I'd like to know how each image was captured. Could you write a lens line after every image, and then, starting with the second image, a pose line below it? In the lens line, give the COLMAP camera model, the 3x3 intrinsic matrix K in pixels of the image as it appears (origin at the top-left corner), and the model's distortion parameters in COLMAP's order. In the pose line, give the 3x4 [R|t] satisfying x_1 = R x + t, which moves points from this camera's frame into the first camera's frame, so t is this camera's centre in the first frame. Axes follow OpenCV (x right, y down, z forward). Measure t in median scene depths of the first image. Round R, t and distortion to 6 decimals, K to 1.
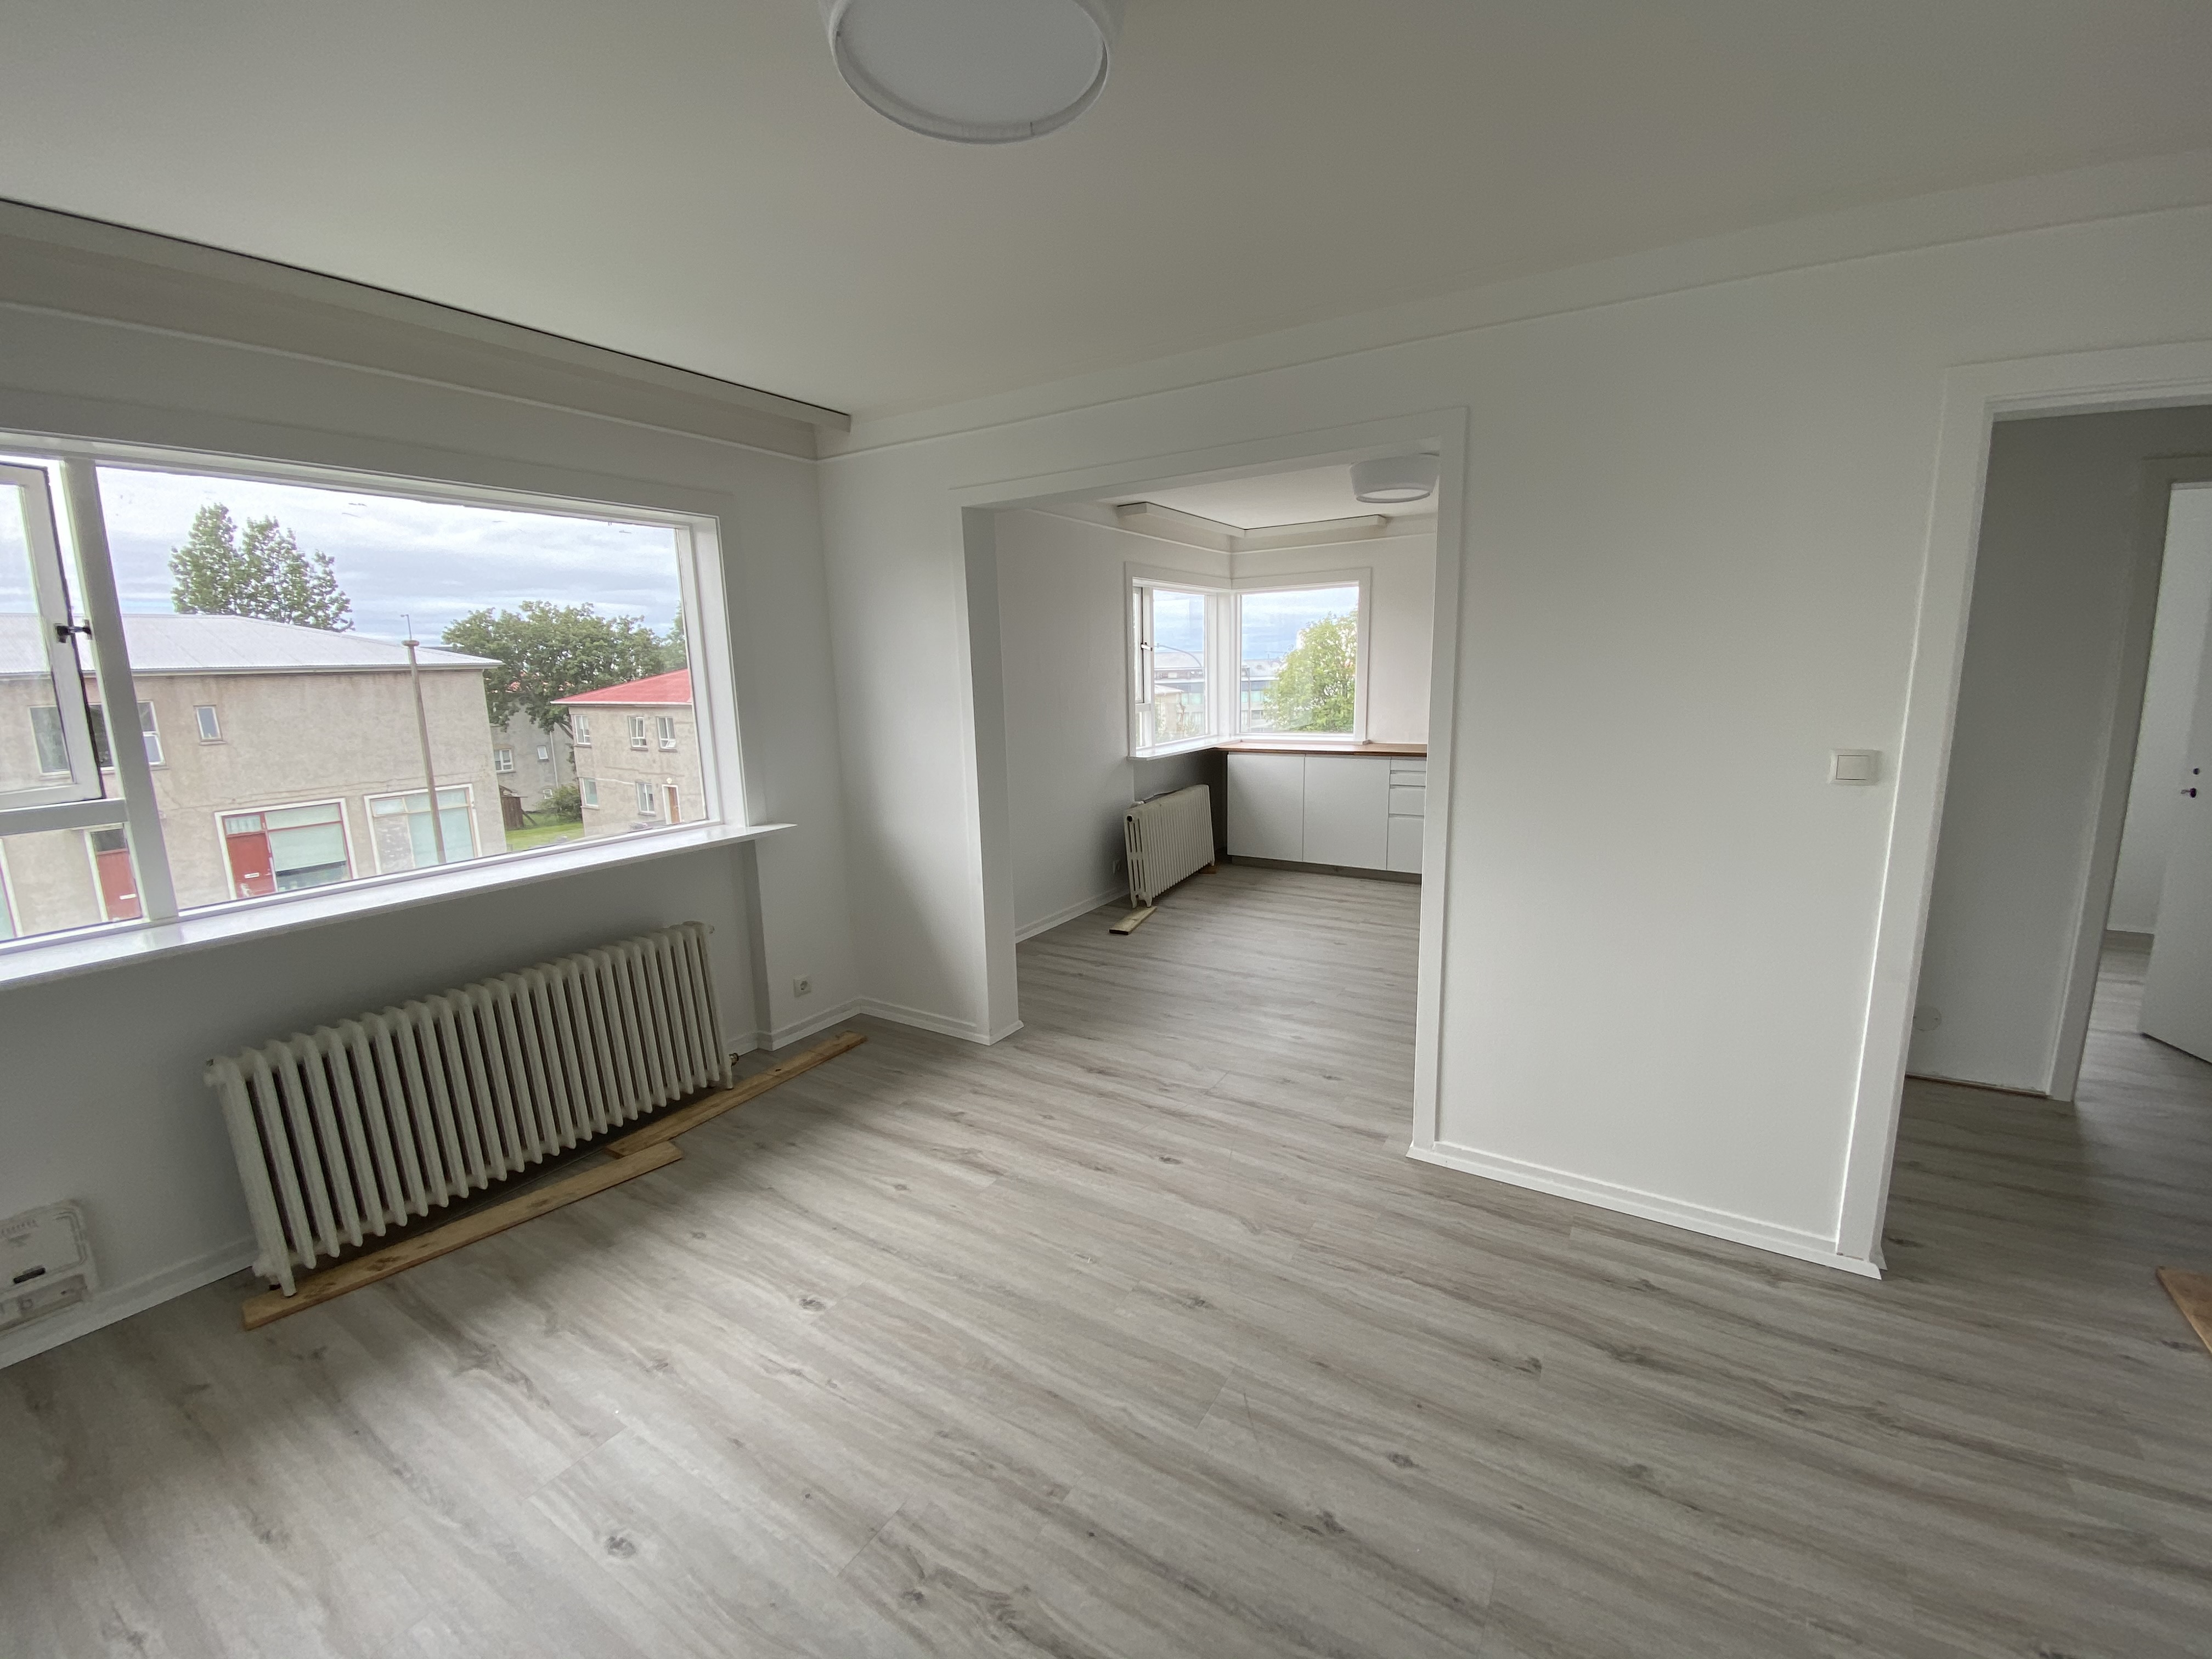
lens RADIAL K [[892.5, 0, 1093.3], [0, 892.5, 840.6], [0, 0, 1]] dist [0.001867, -0.000139]
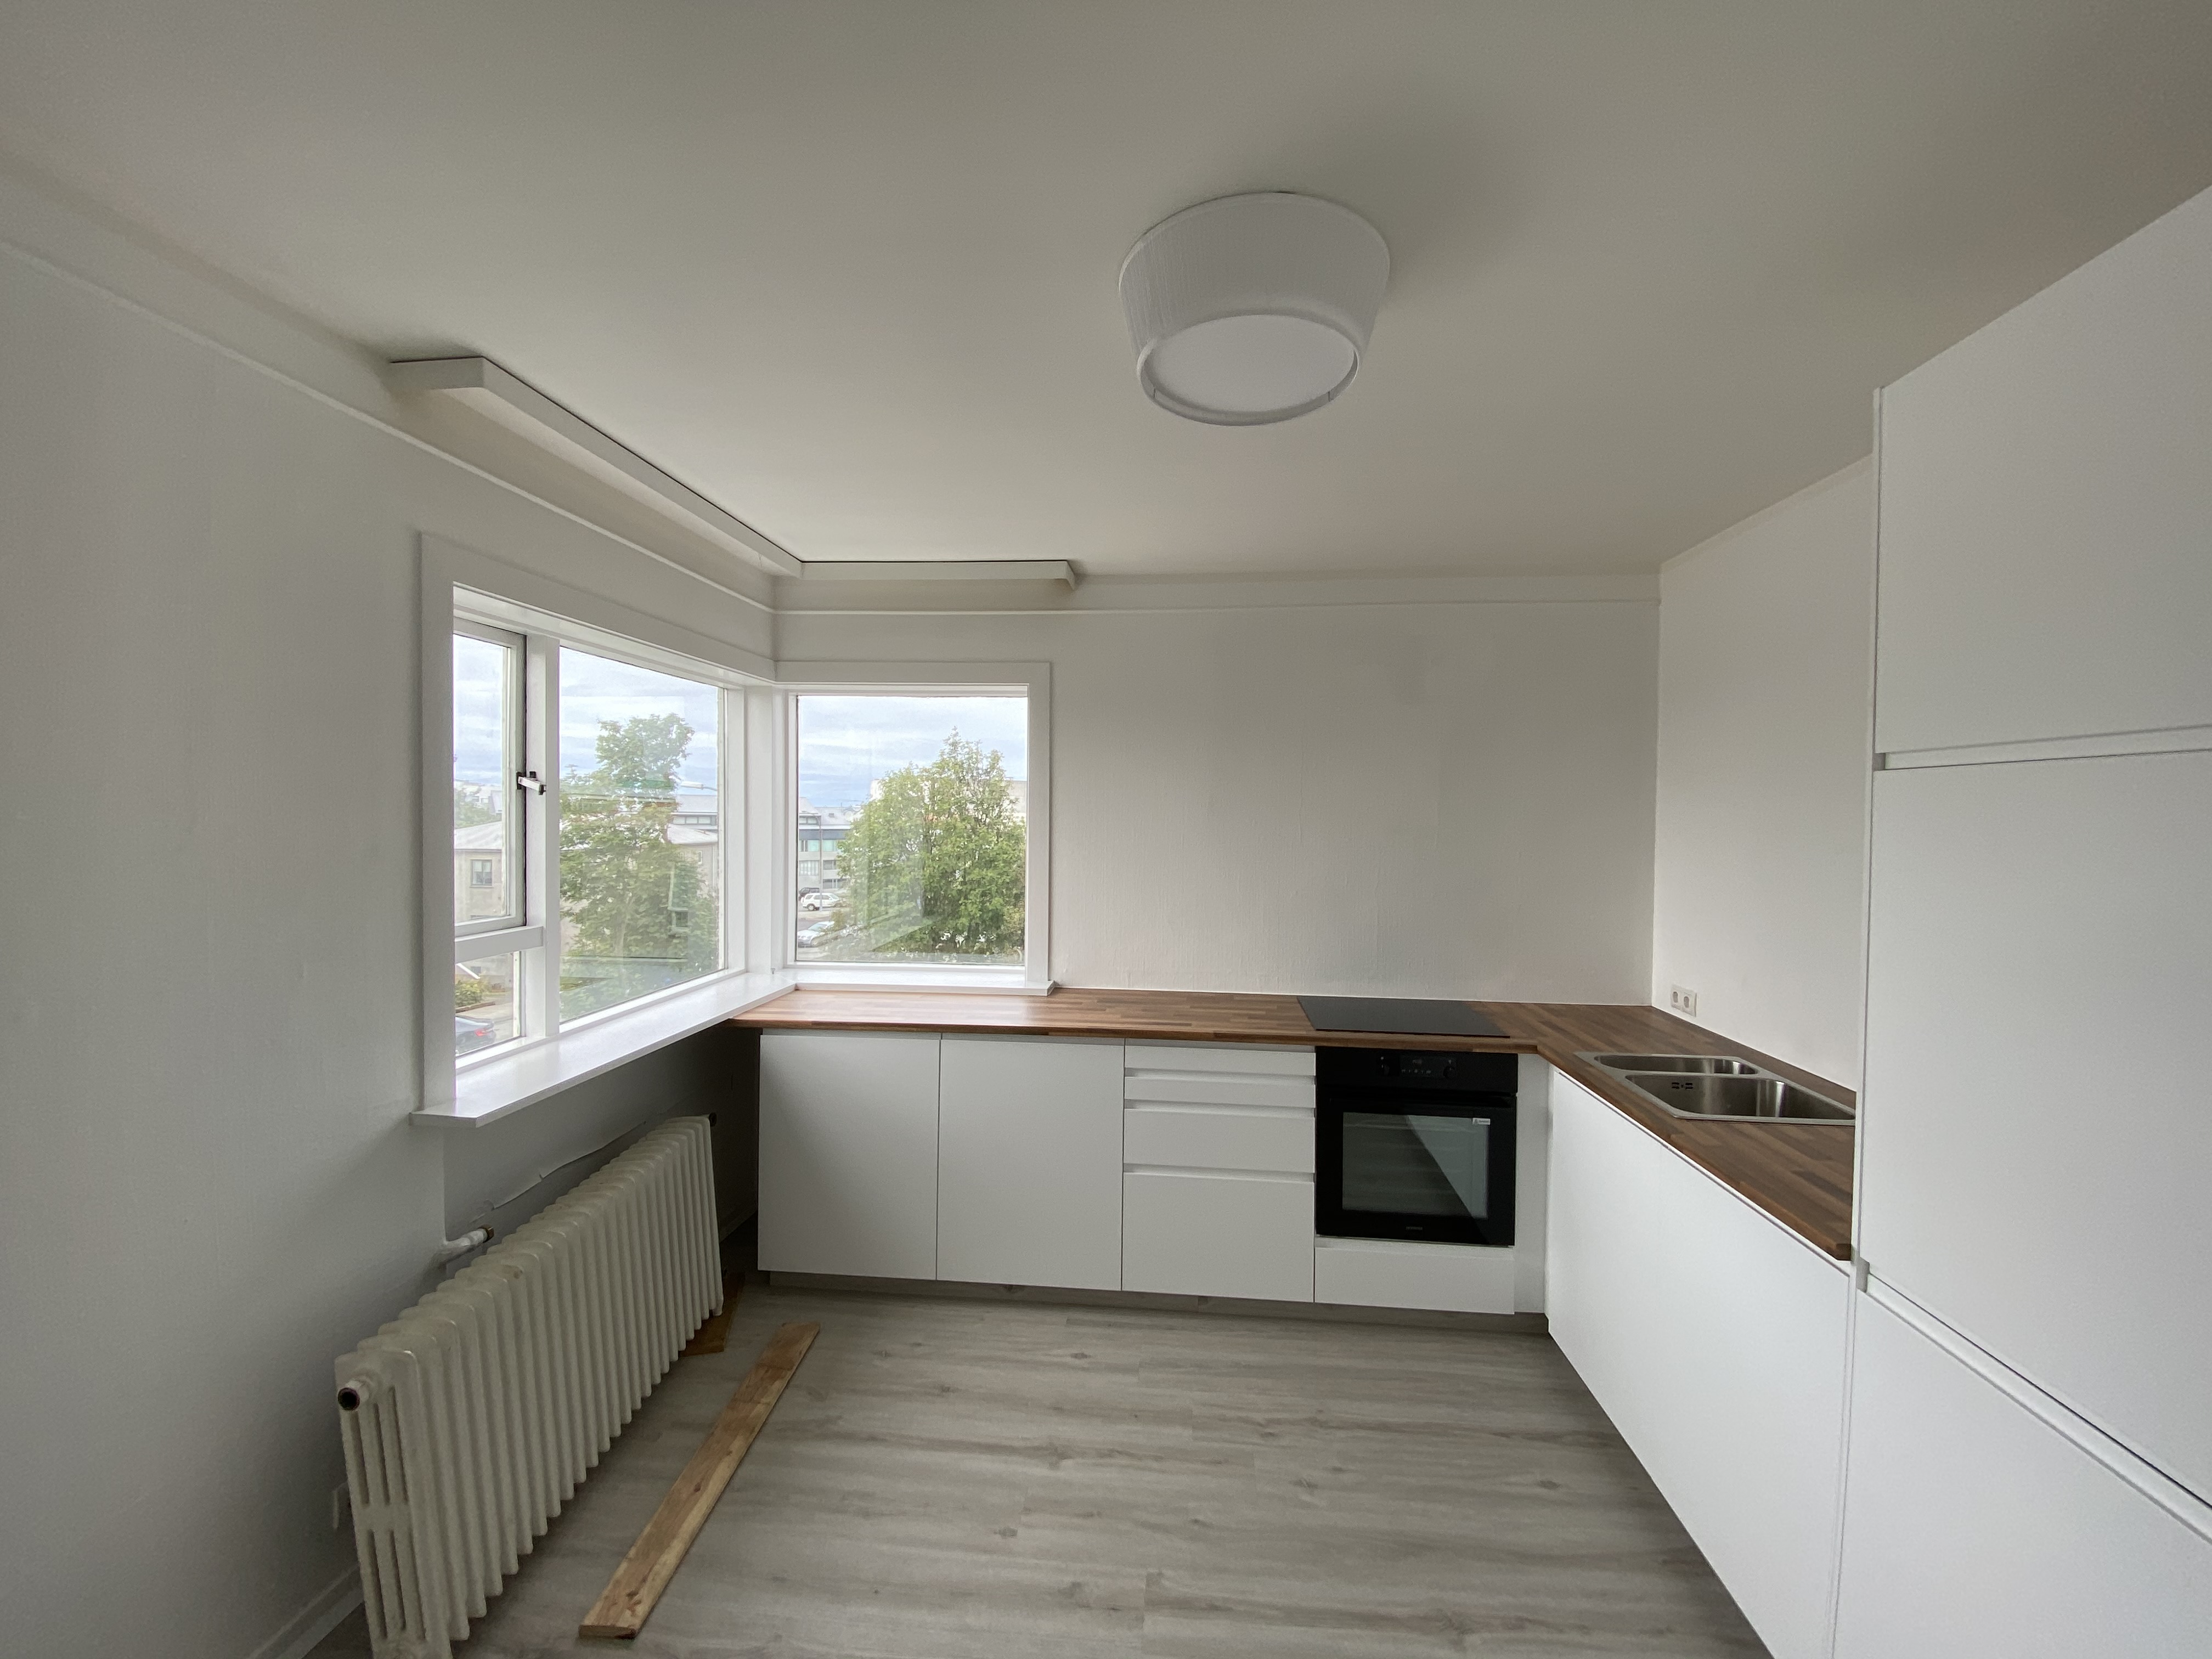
lens RADIAL K [[892.5, 0, 1099.9], [0, 892.5, 849.7], [0, 0, 1]] dist [0.001867, -0.000139]
pose [[0.889656, 0.021476, 0.456125, 0.100177], [0.048818, 0.988695, -0.141770, -0.120996], [-0.454014, 0.148394, 0.878550, 0.546228]]
